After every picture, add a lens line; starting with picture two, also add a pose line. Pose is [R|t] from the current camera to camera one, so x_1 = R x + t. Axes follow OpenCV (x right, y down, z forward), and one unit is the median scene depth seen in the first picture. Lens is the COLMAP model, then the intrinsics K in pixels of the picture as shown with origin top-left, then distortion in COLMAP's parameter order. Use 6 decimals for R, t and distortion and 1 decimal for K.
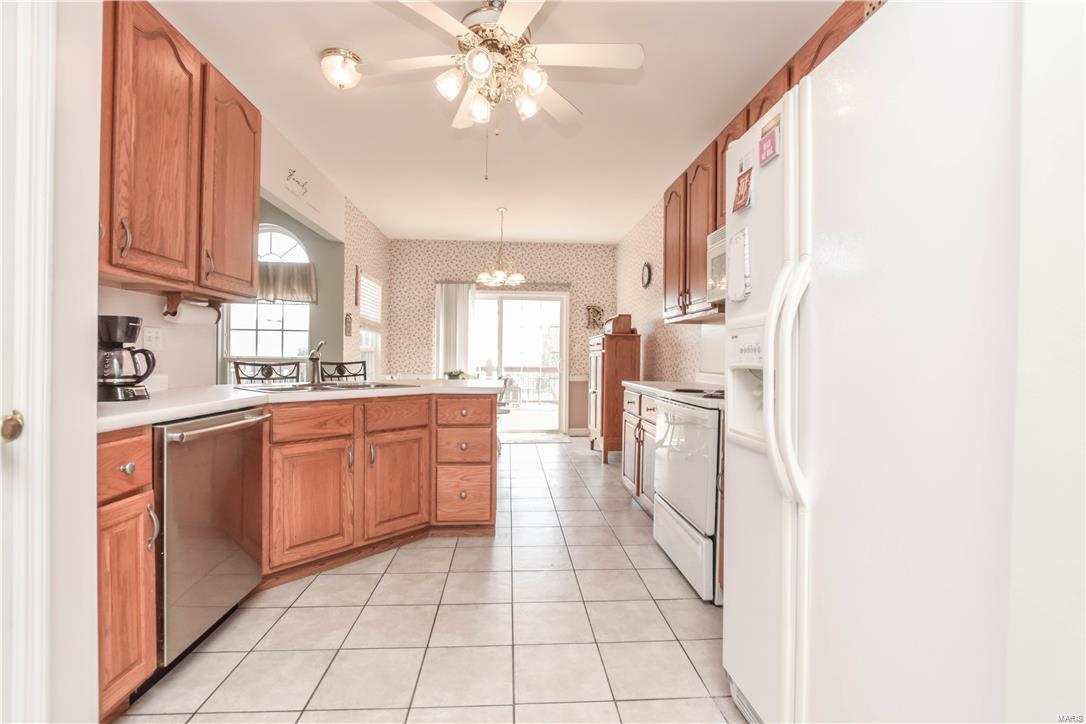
lens RADIAL K [[486.4, 0, 546.6], [0, 486.4, 364.3], [0, 0, 1]] dist [-0.019973, 0.002400]
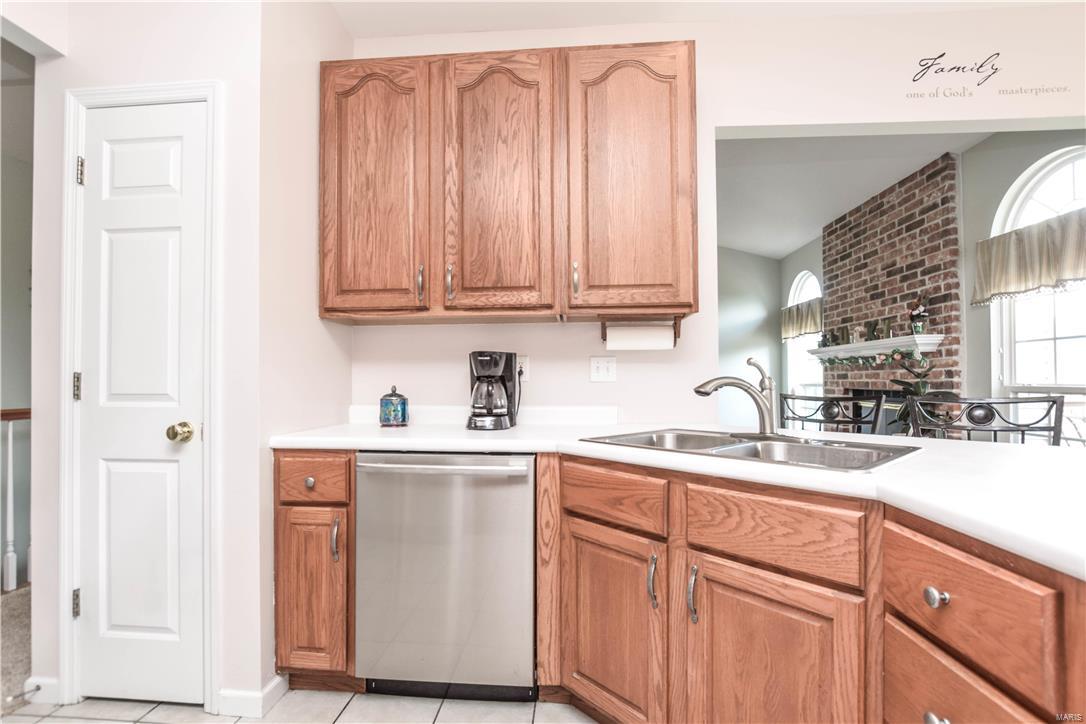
lens RADIAL K [[486.4, 0, 502.8], [0, 486.4, 374.4], [0, 0, 1]] dist [-0.019973, 0.002400]
pose [[-0.152929, -0.023614, -0.987955, 0.183938], [-0.010616, 0.999696, -0.022252, -0.022007], [0.988180, 0.007085, -0.153133, 1.138897]]
